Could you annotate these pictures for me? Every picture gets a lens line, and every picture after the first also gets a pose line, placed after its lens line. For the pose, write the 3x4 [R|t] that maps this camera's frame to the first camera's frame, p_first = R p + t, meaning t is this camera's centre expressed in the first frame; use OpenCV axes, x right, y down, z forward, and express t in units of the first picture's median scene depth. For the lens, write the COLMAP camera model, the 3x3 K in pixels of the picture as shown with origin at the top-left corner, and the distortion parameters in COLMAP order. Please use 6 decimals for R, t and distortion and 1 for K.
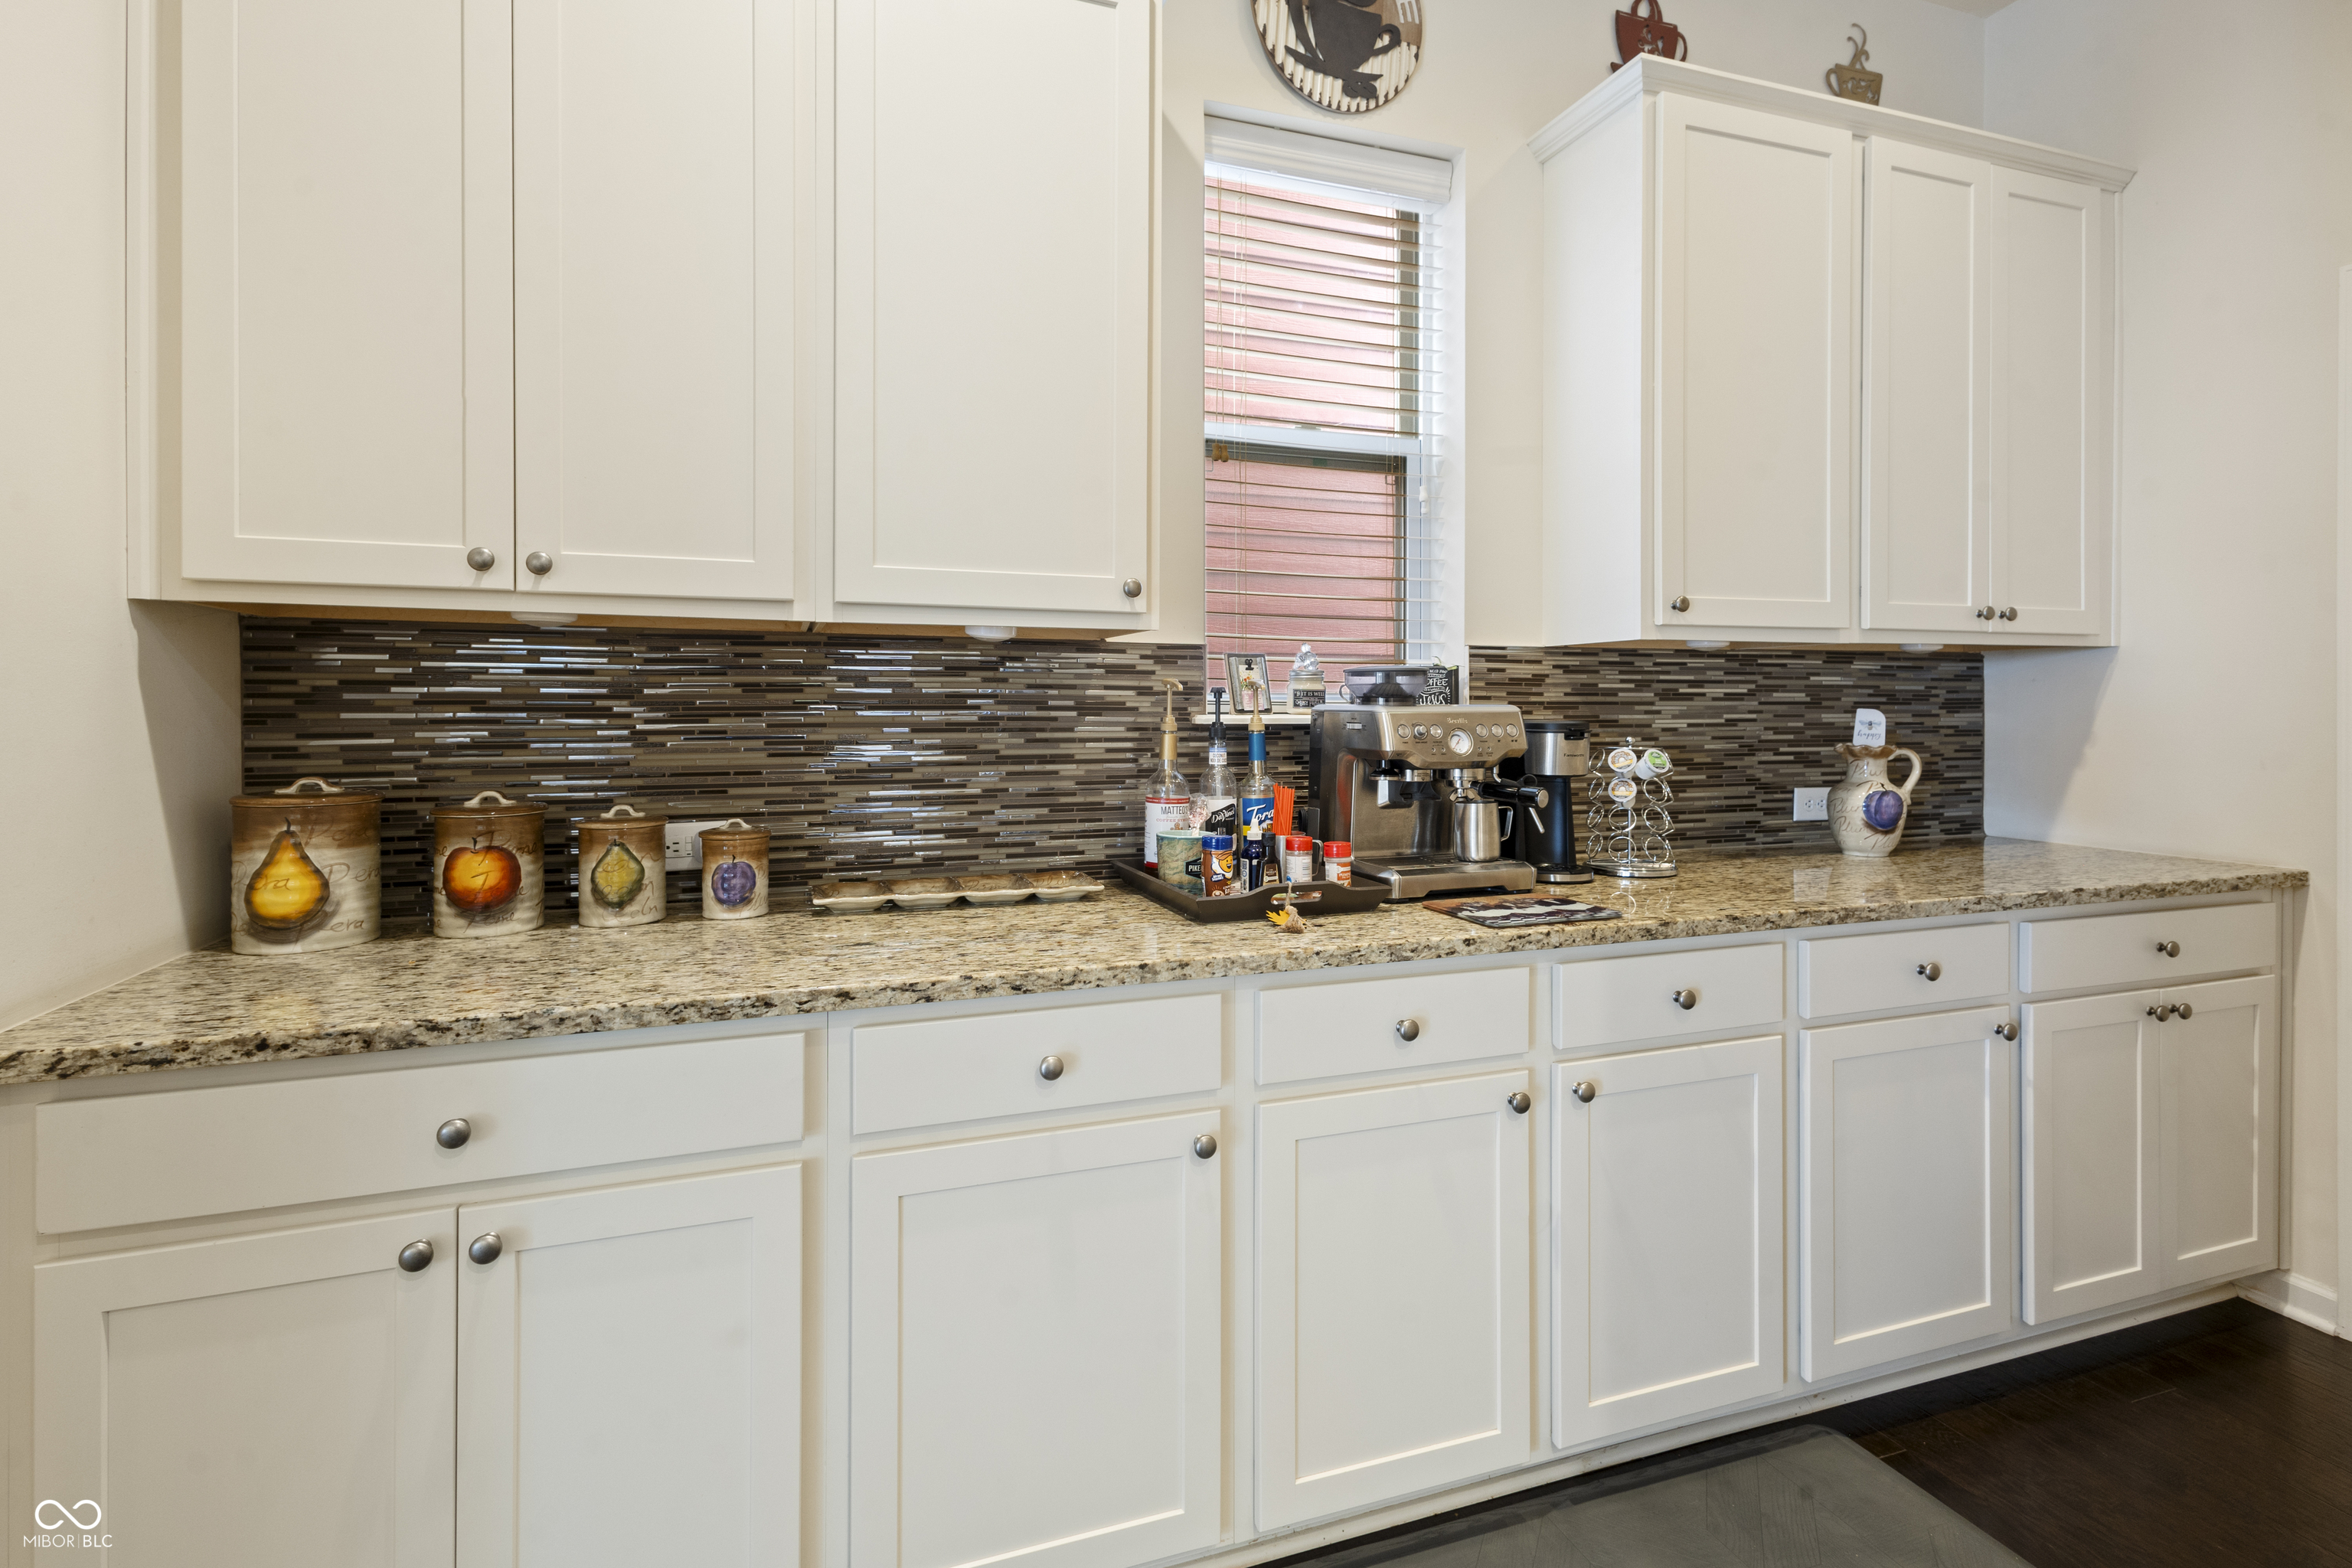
lens RADIAL K [[1113.1, 0, 1175.2], [0, 1113.1, 699.4], [0, 0, 1]] dist [0.001619, -0.004929]
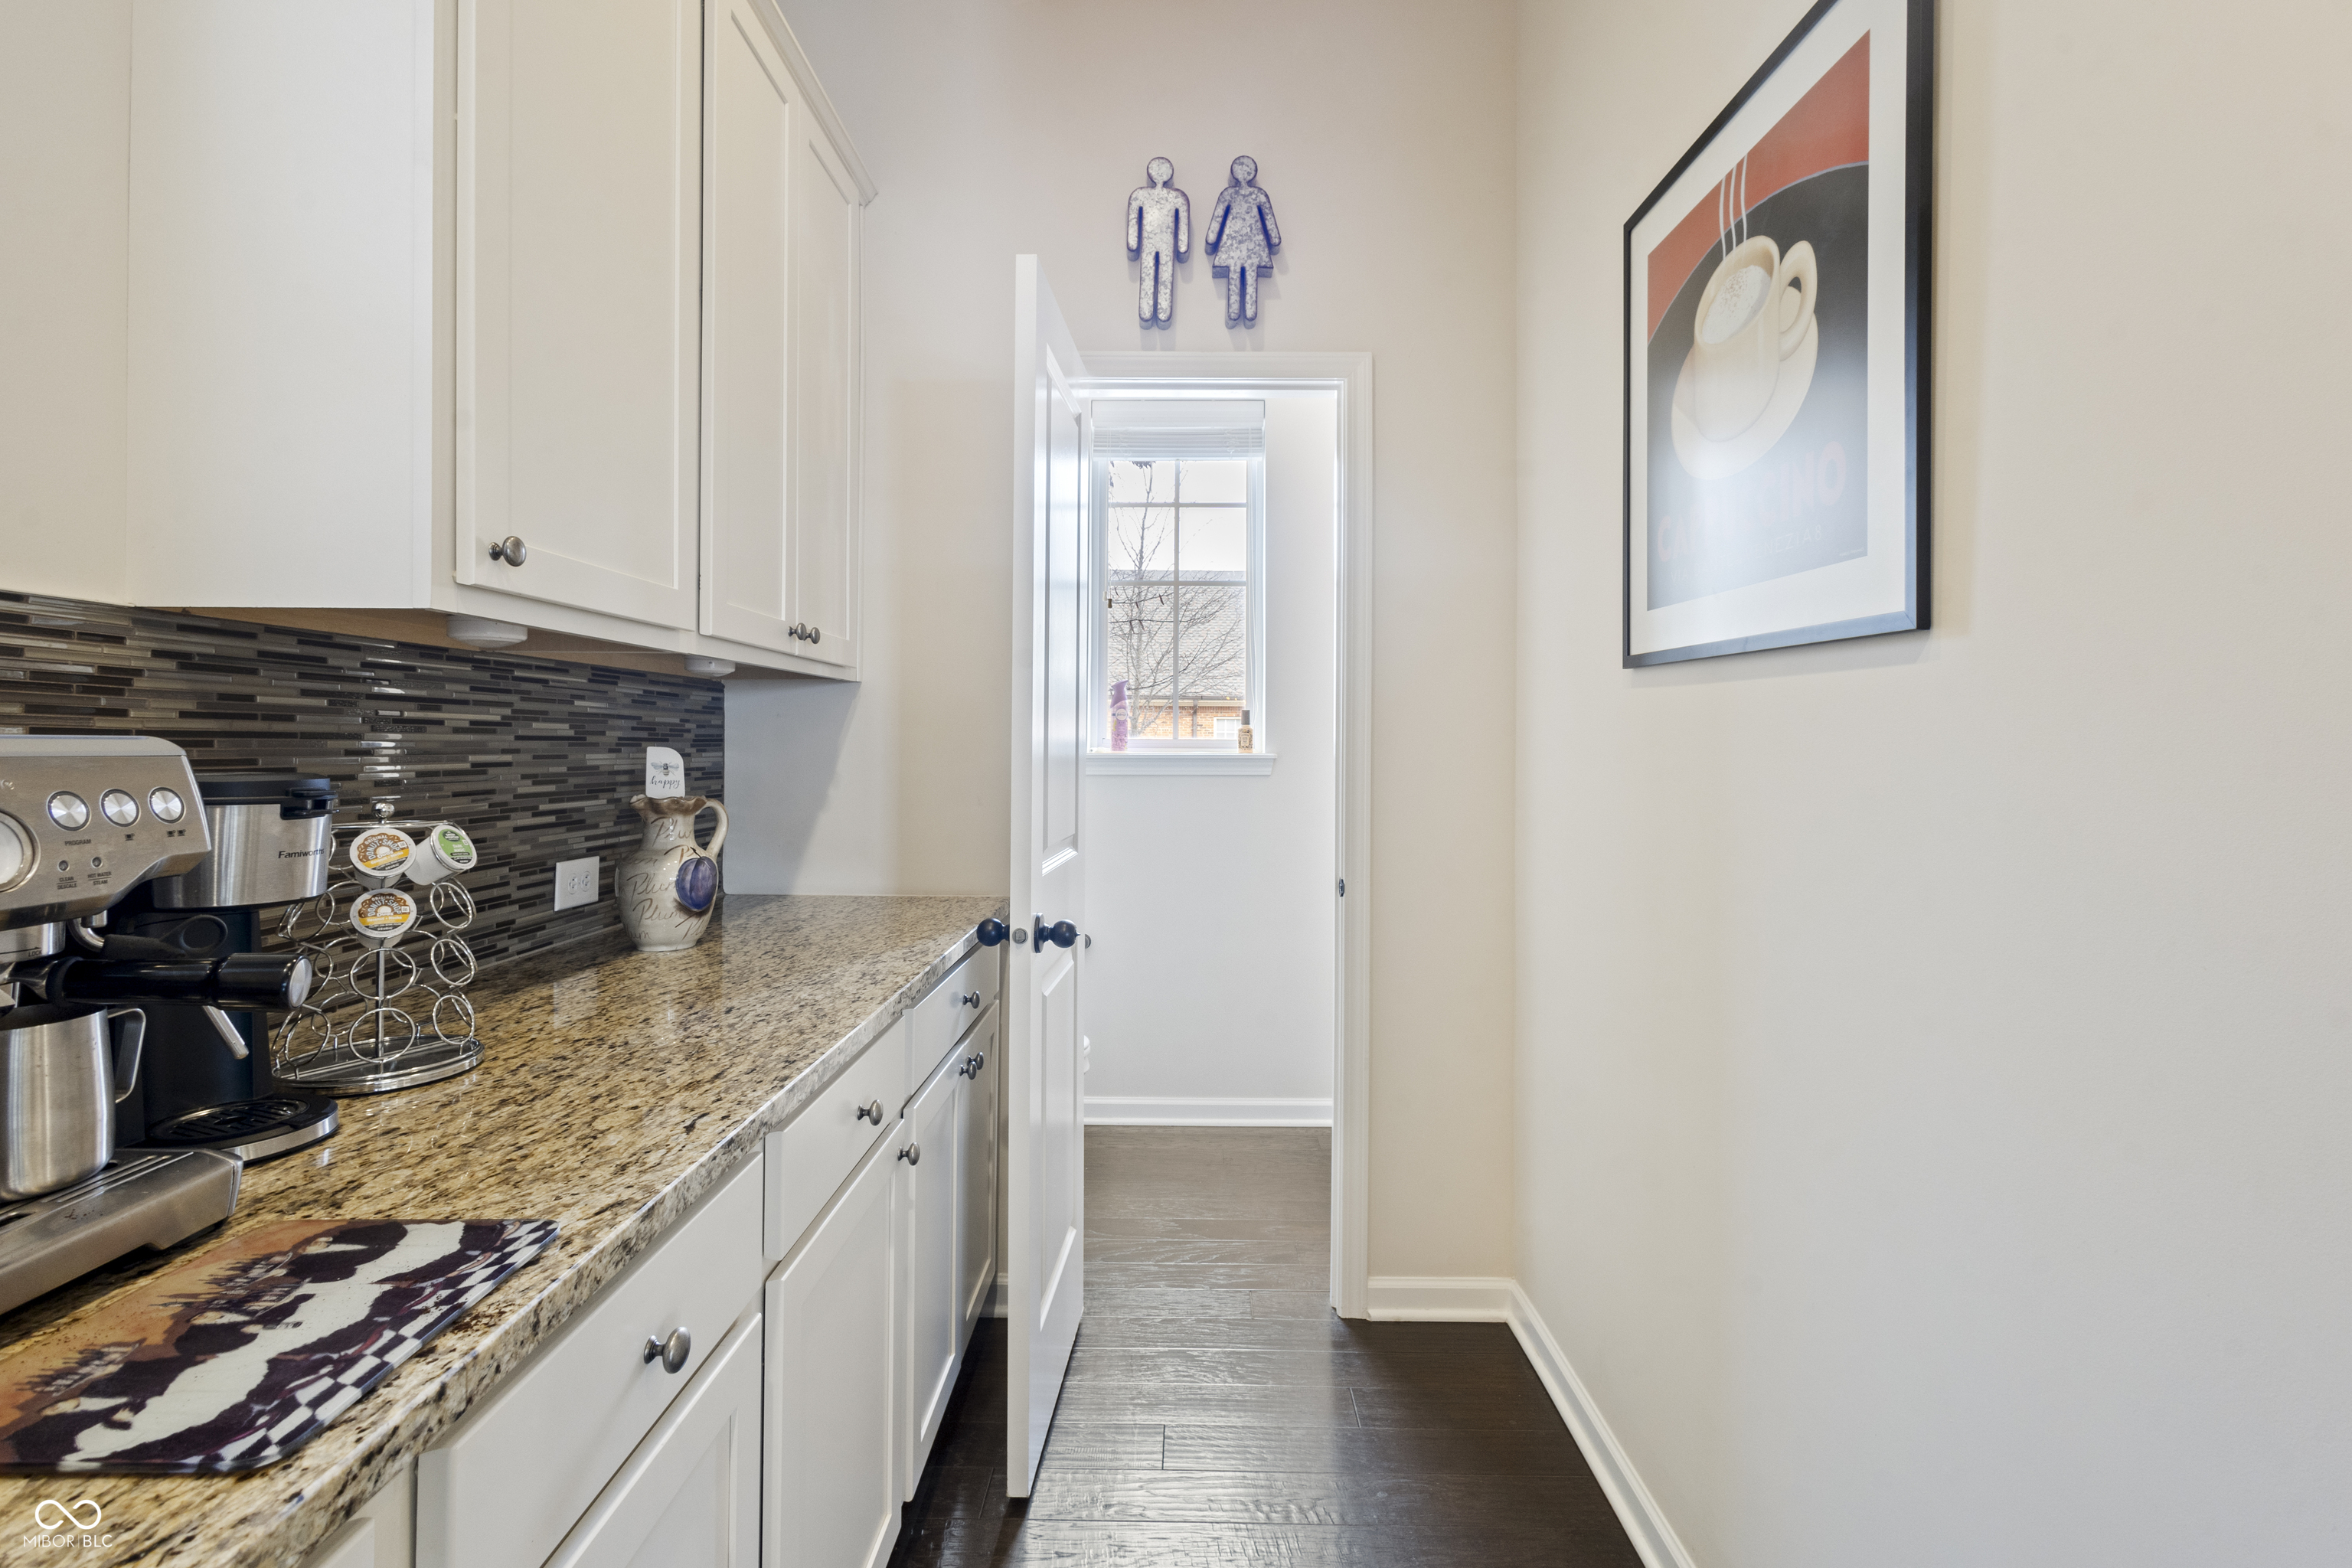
lens RADIAL K [[1095.7, 0, 1175.5], [0, 1095.7, 744.5], [0, 0, 1]] dist [-0.000044, -0.000500]
pose [[0.342867, 0.004266, 0.939374, 0.059075], [-0.012193, 0.999926, -0.000090, 0.002800], [-0.939305, -0.011423, 0.342894, 0.435387]]
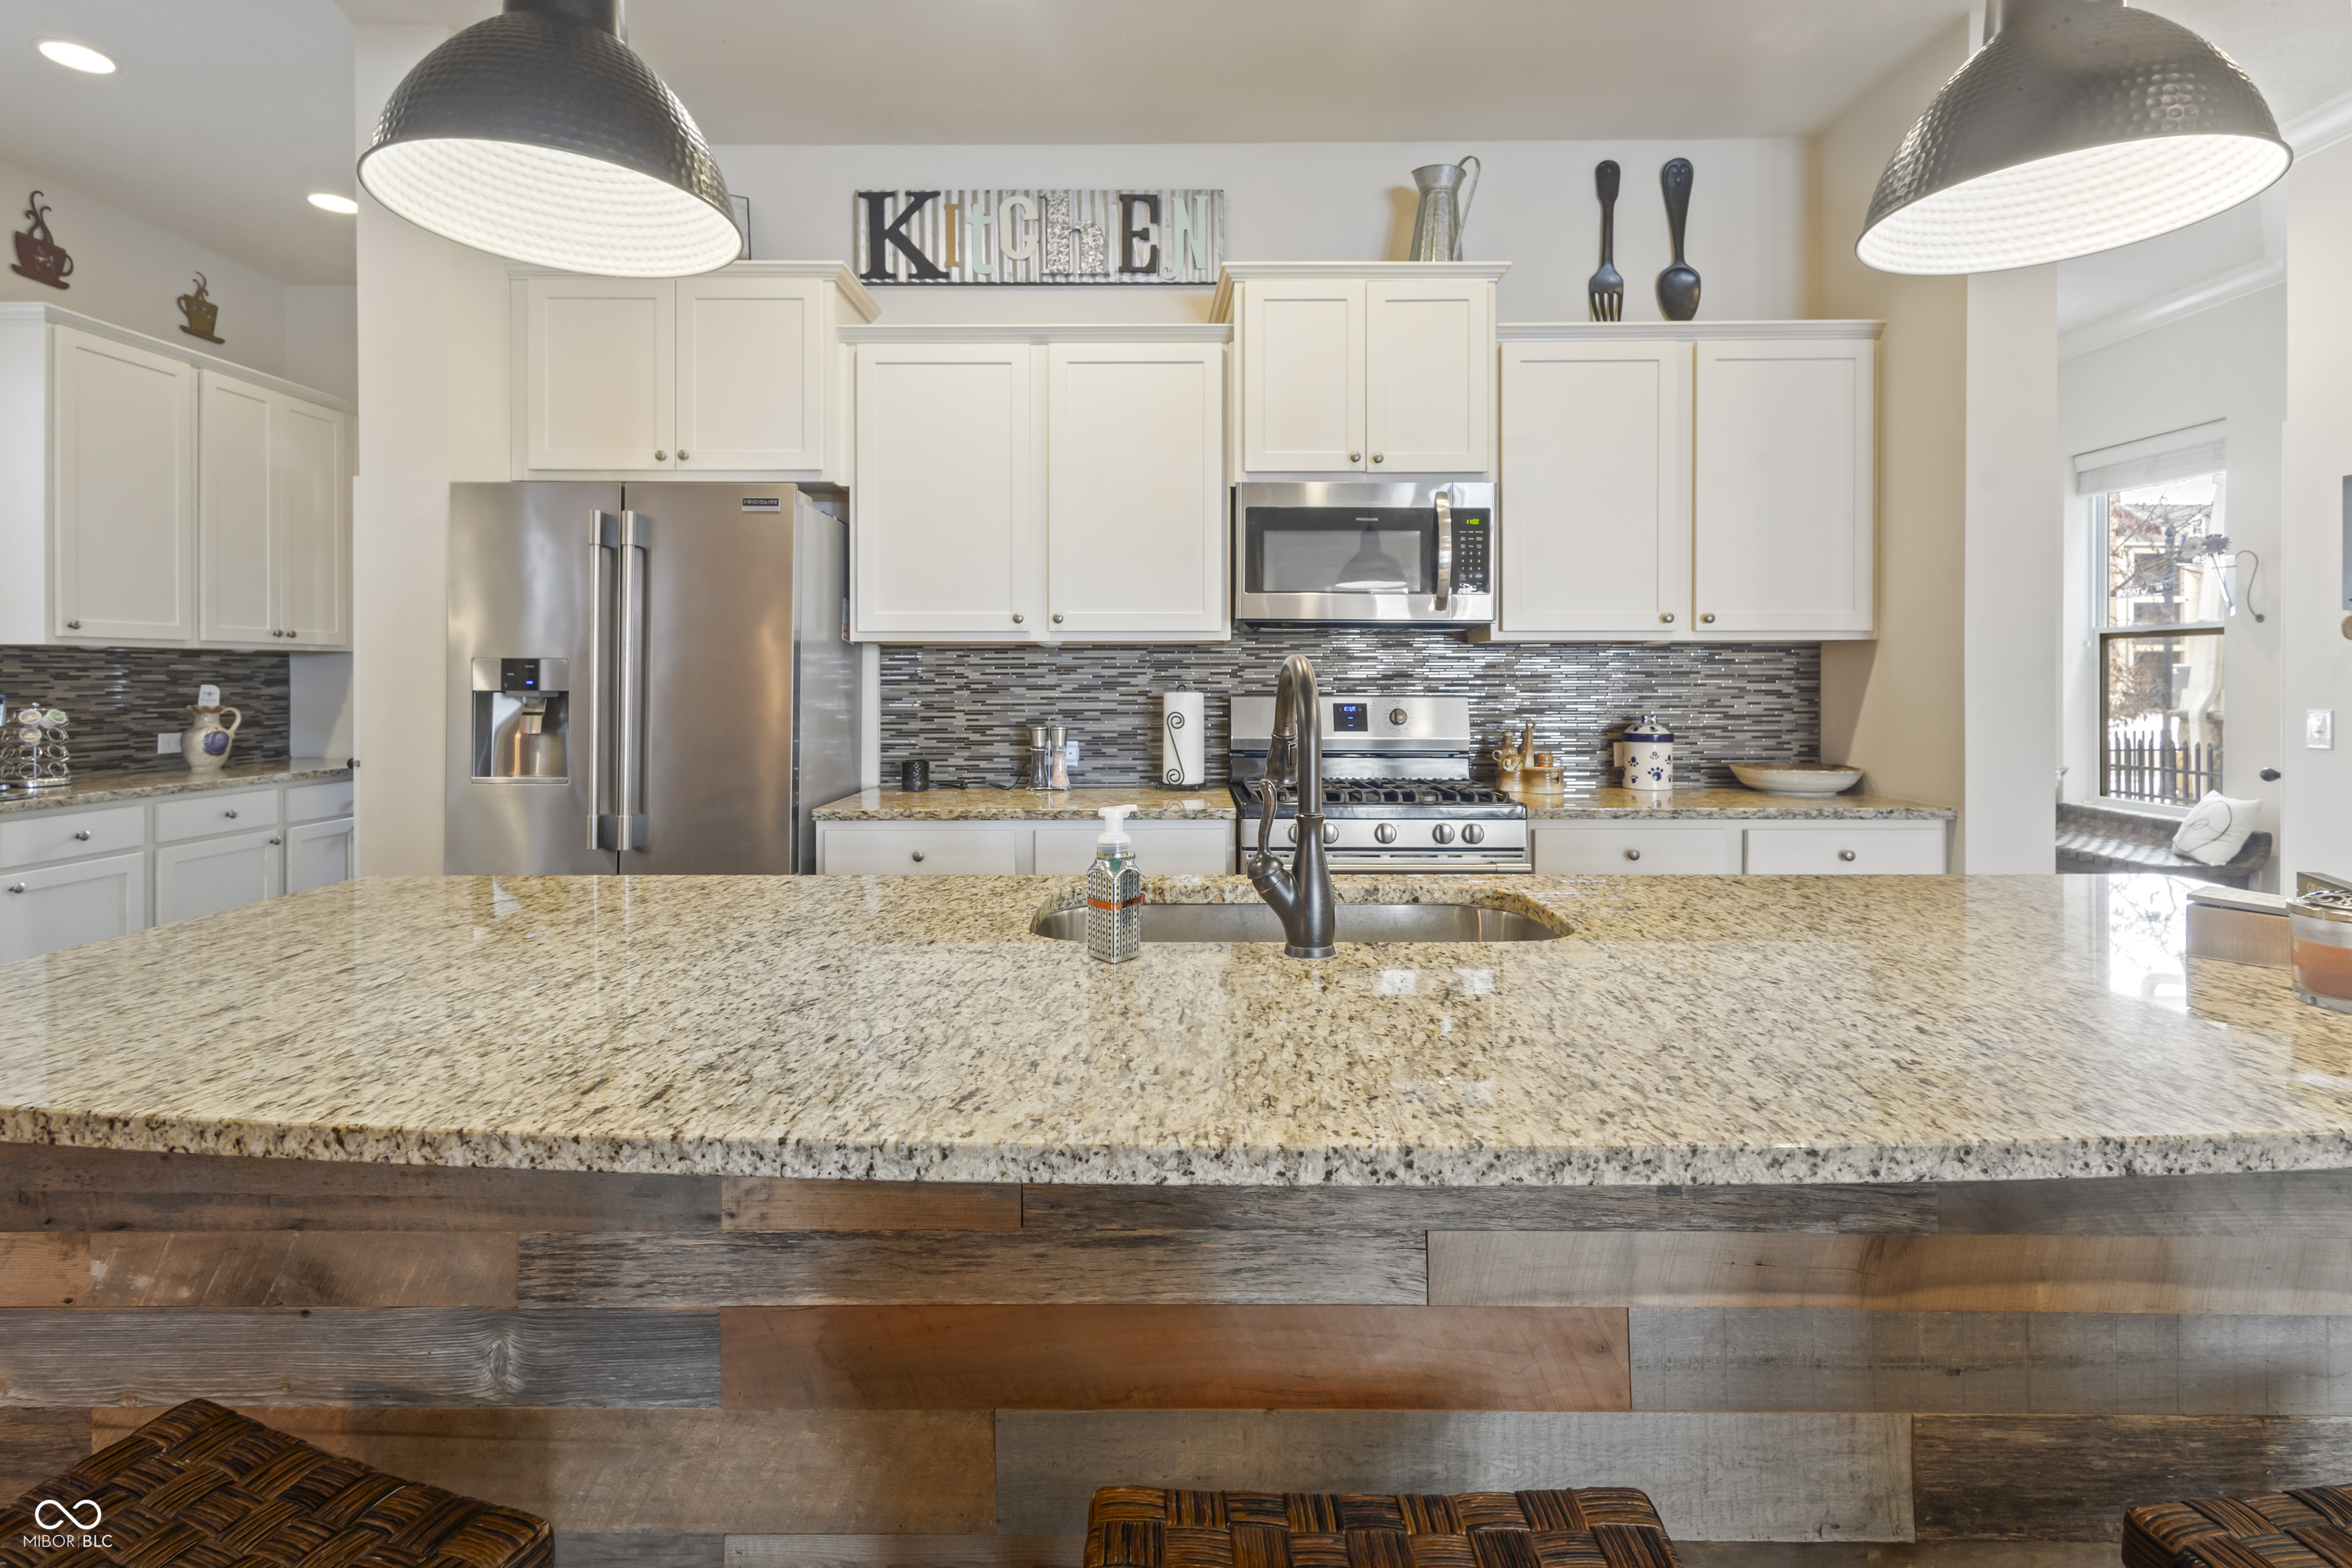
lens RADIAL K [[1113.1, 0, 1175.2], [0, 1113.1, 699.4], [0, 0, 1]] dist [0.001619, -0.004929]
pose [[0.334411, -0.016351, 0.942285, -0.494740], [-0.006912, 0.999780, 0.019802, -0.013540], [-0.942402, -0.013135, 0.334225, -0.980095]]
